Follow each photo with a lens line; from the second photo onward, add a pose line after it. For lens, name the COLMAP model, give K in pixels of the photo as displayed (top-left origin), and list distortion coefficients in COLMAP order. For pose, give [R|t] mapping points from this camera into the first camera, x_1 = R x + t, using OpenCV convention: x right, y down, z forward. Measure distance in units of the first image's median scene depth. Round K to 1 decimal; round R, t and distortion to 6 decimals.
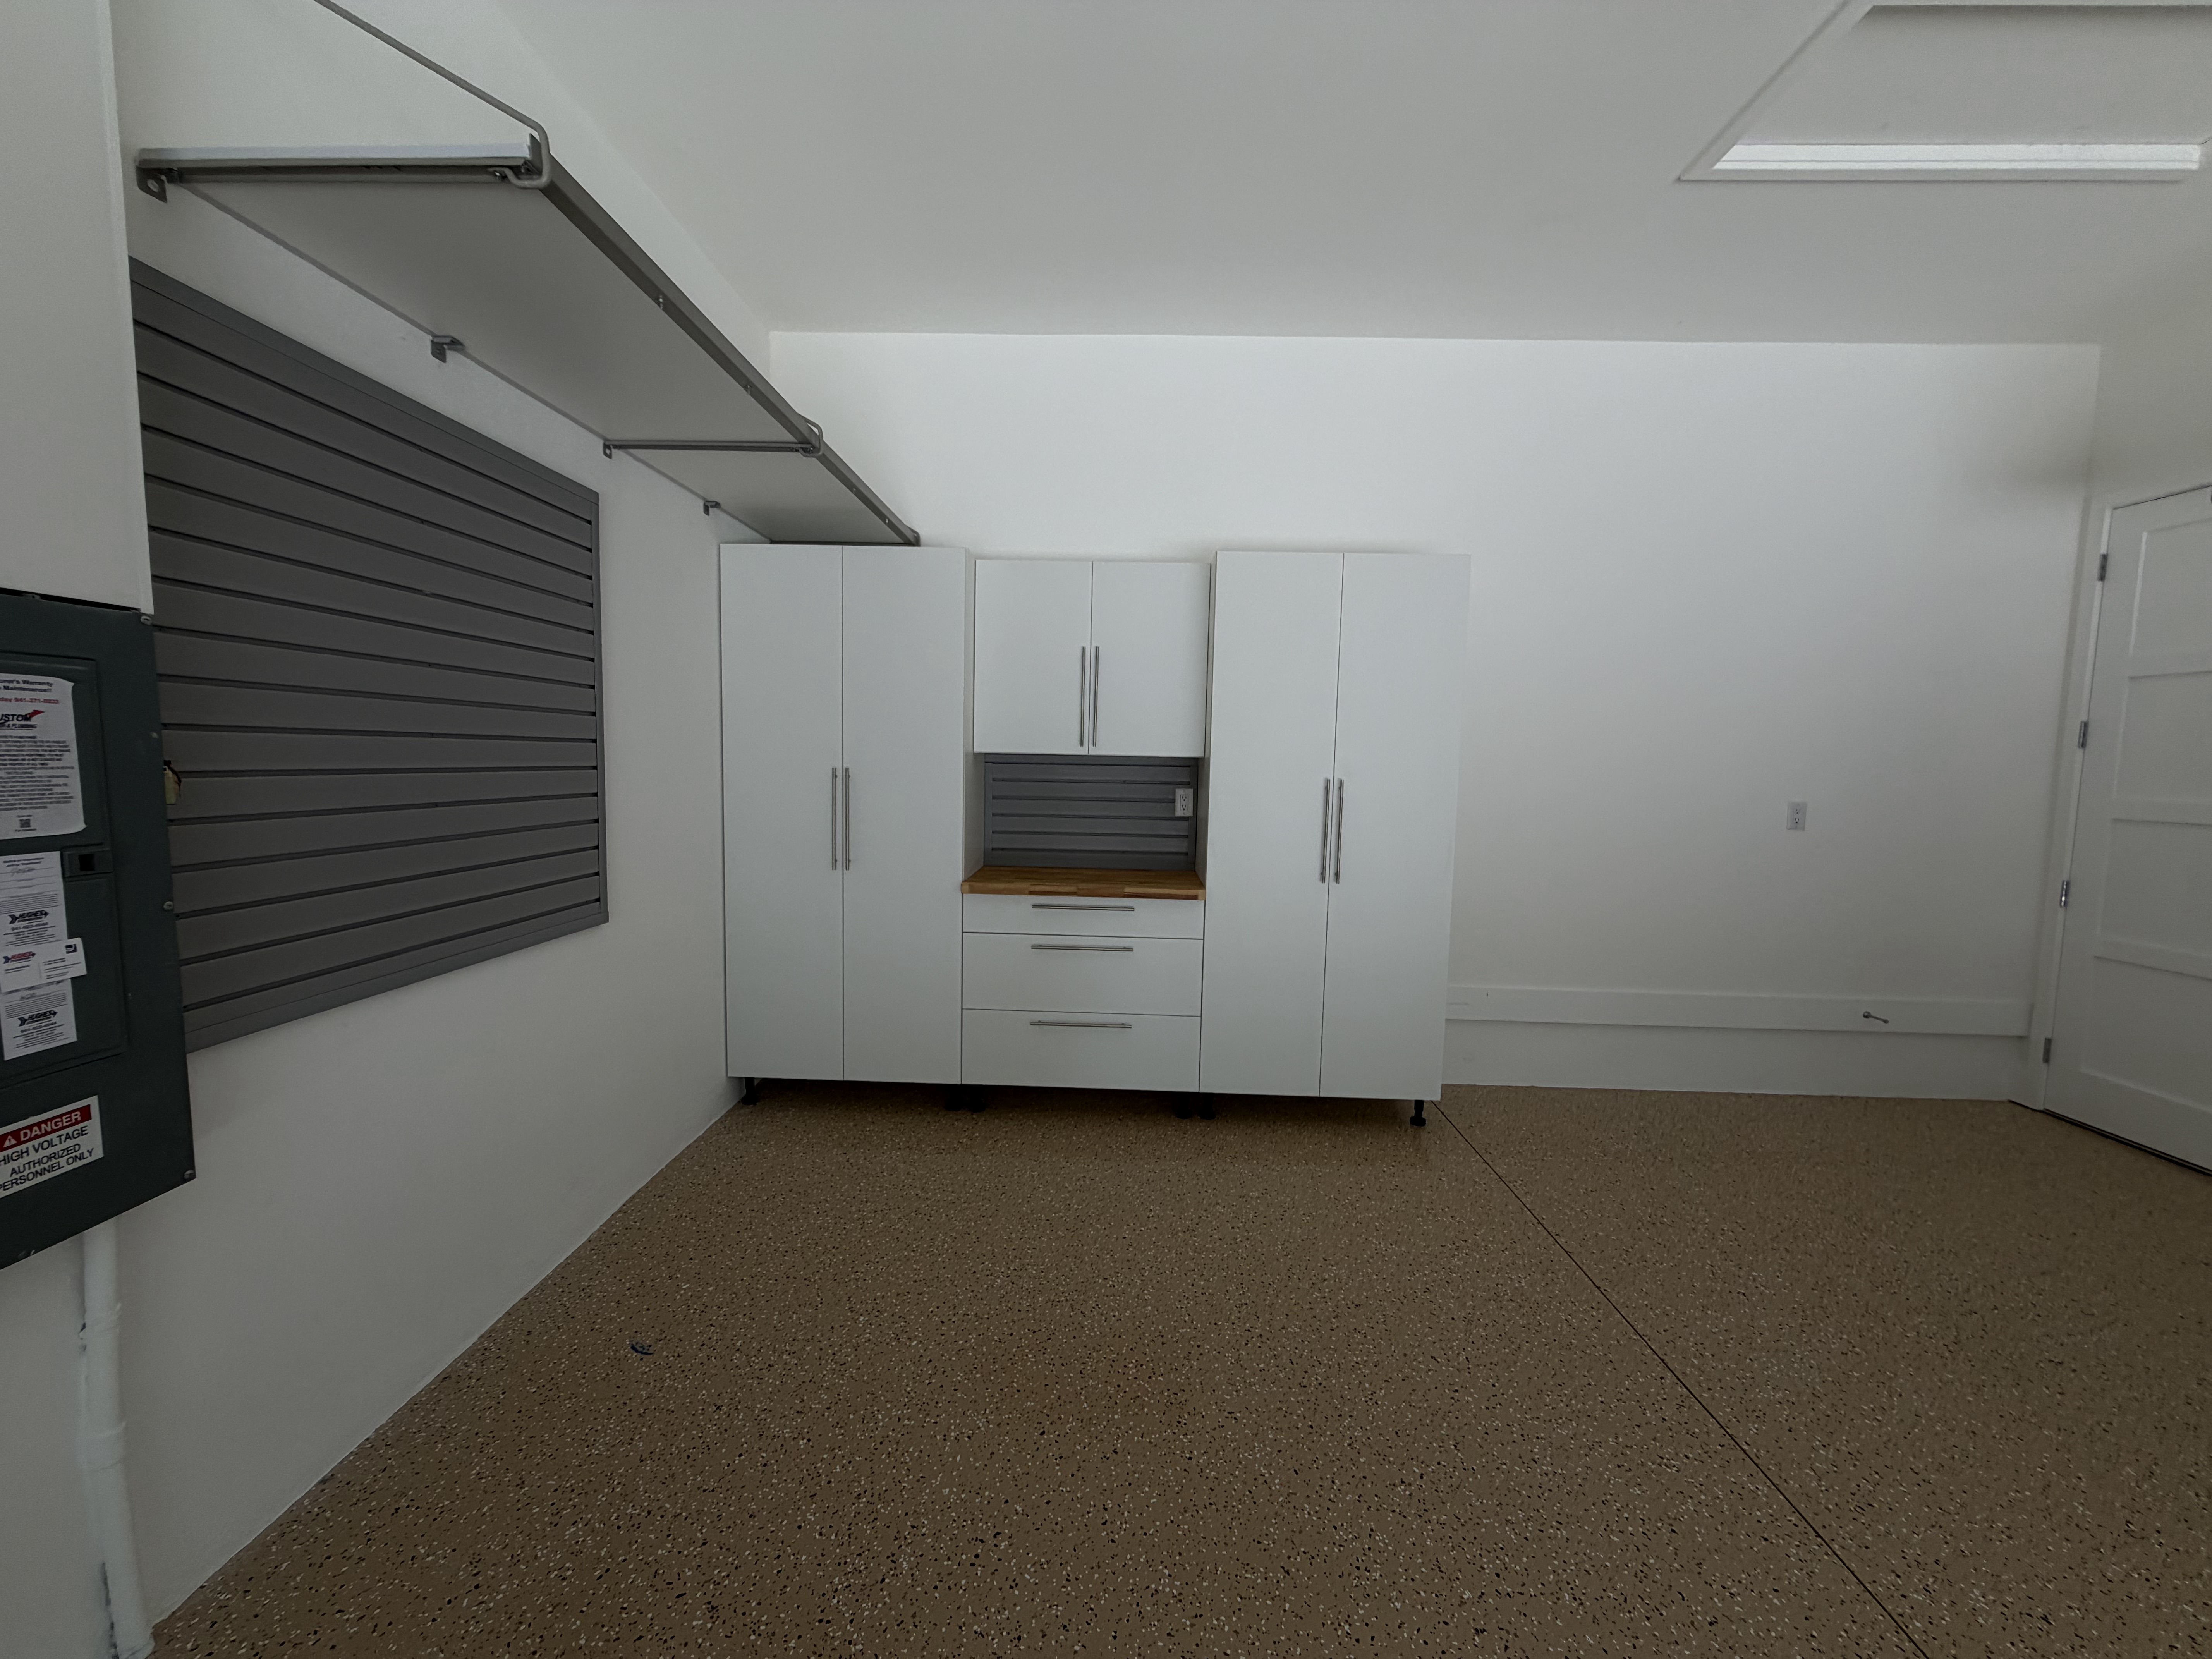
lens RADIAL K [[880.6, 0, 1100.0], [0, 880.6, 833.1], [0, 0, 1]] dist [-0.001973, -0.000431]
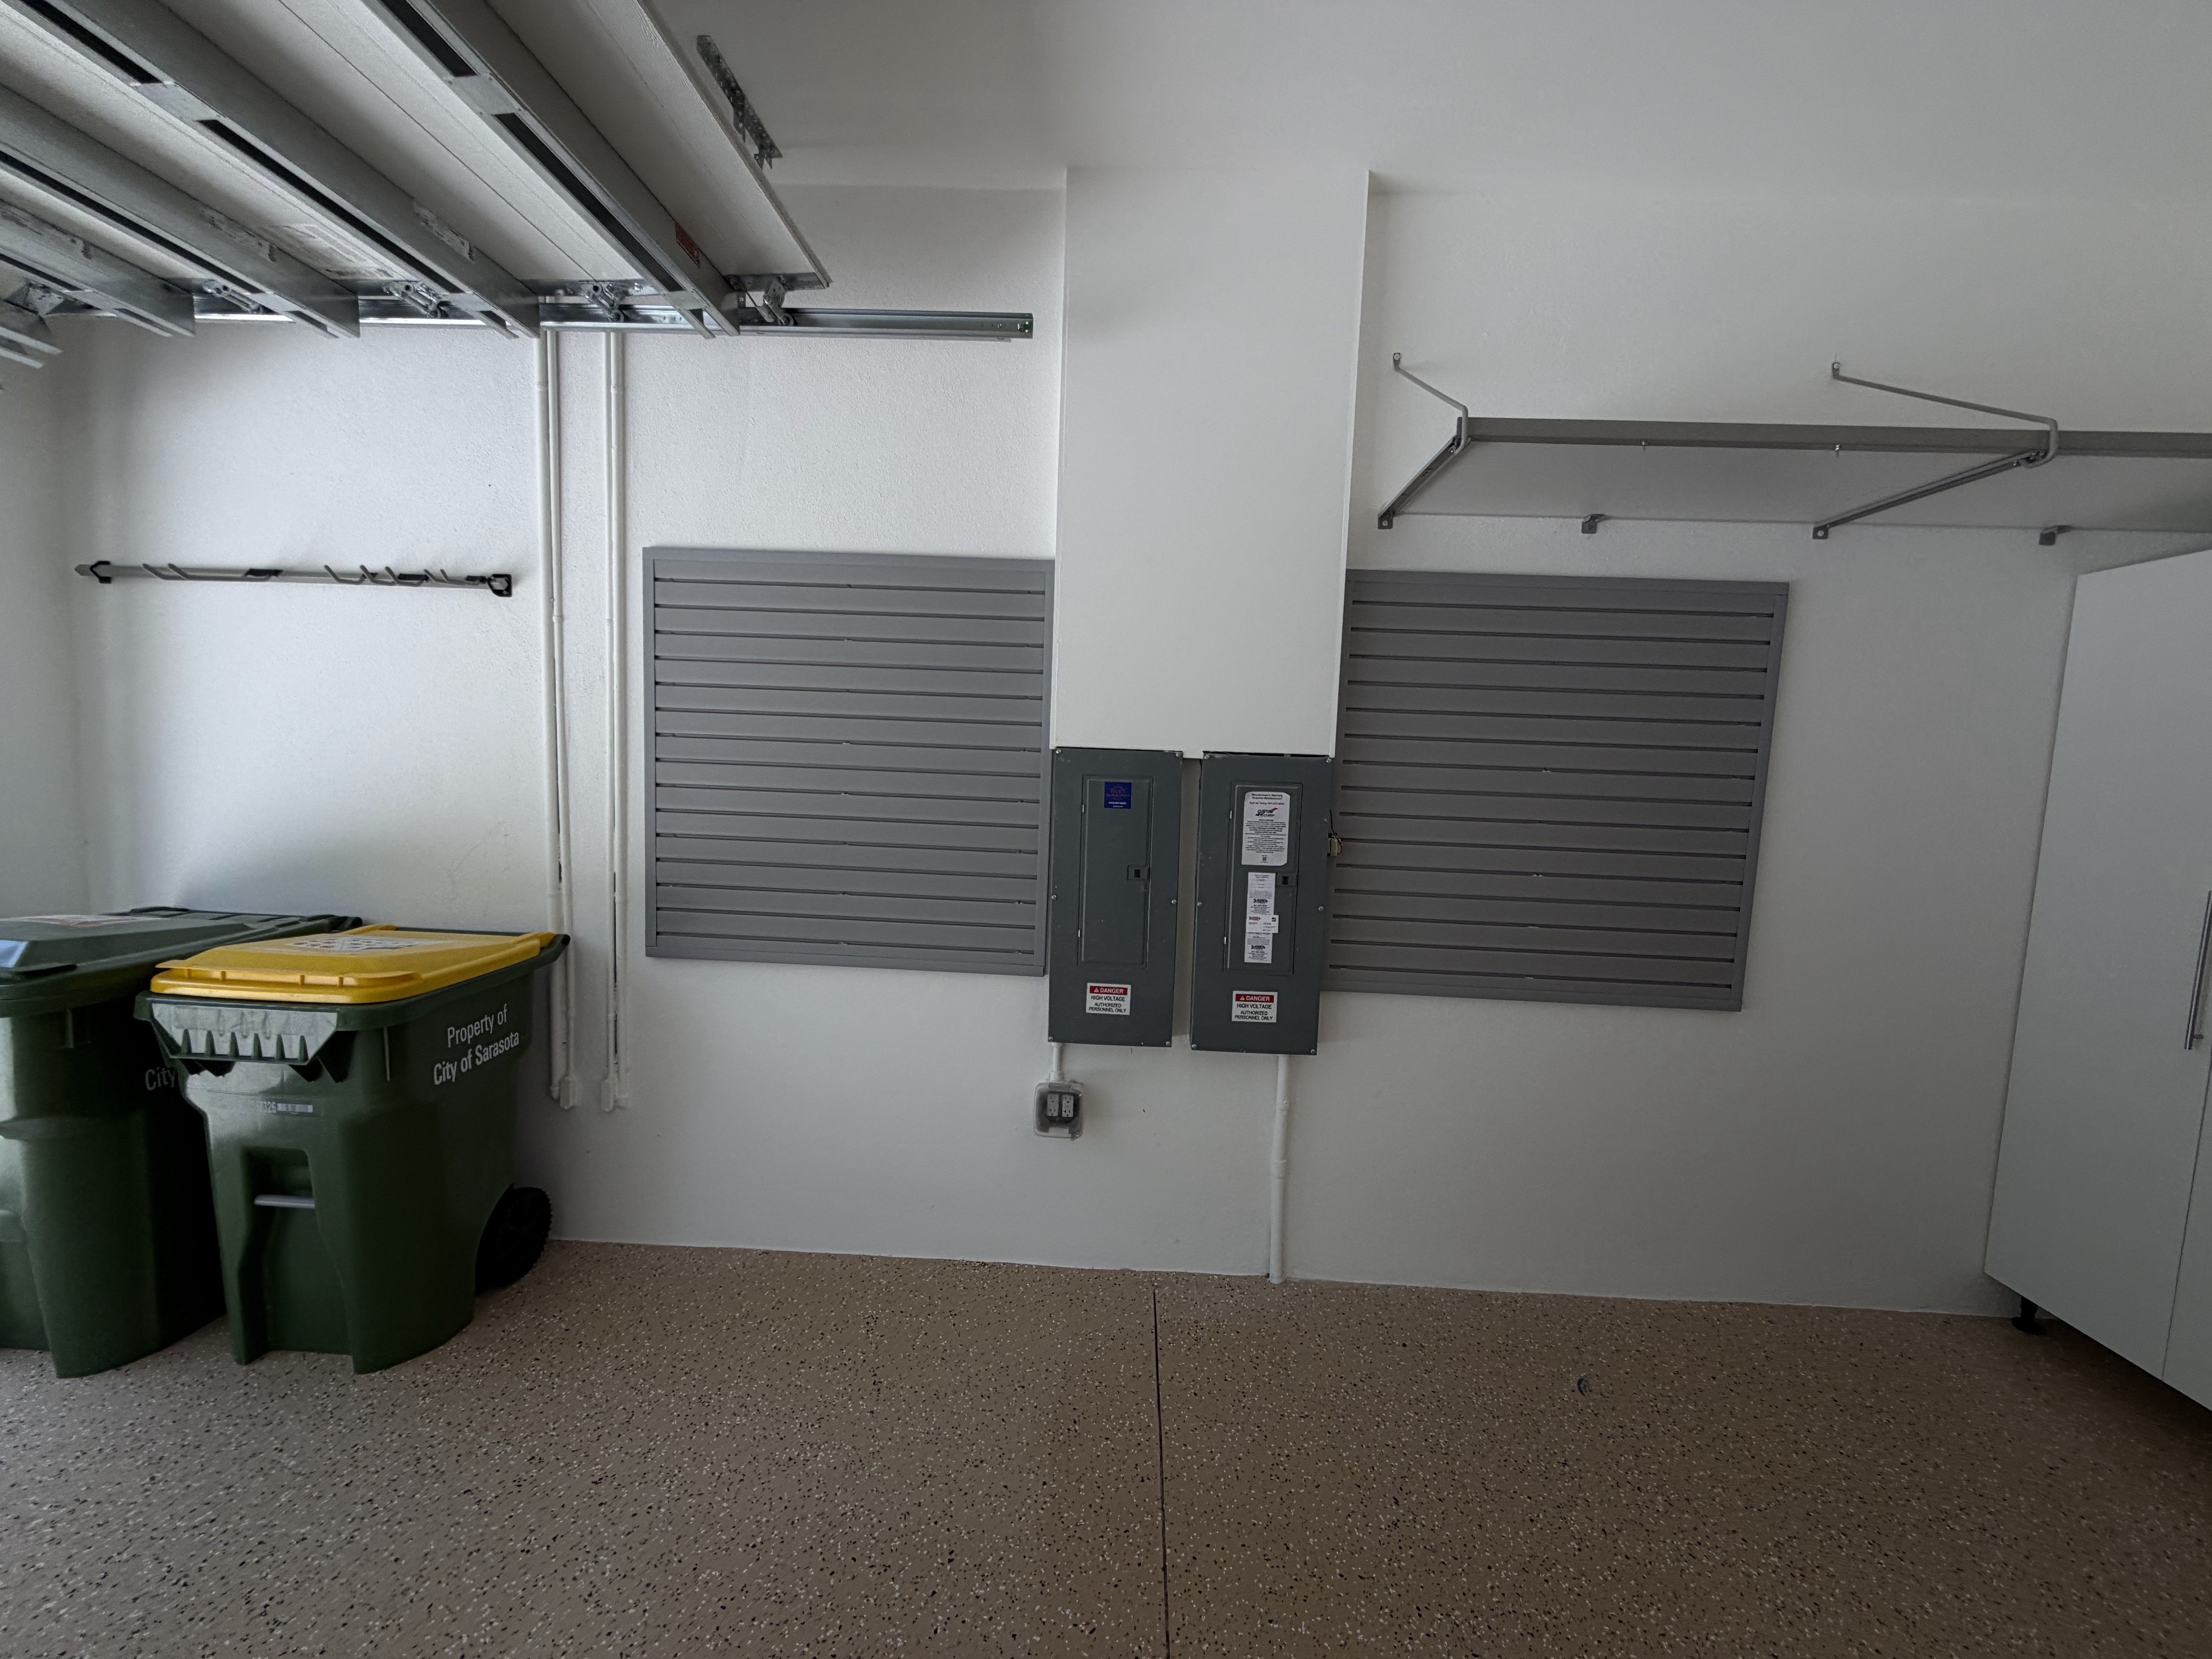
lens RADIAL K [[880.6, 0, 1096.0], [0, 880.6, 833.2], [0, 0, 1]] dist [-0.001973, -0.000431]
pose [[-0.017787, 0.063759, -0.997807, 0.556720], [-0.123232, 0.990216, 0.065471, -0.095044], [0.992218, 0.124126, -0.009756, 0.336687]]
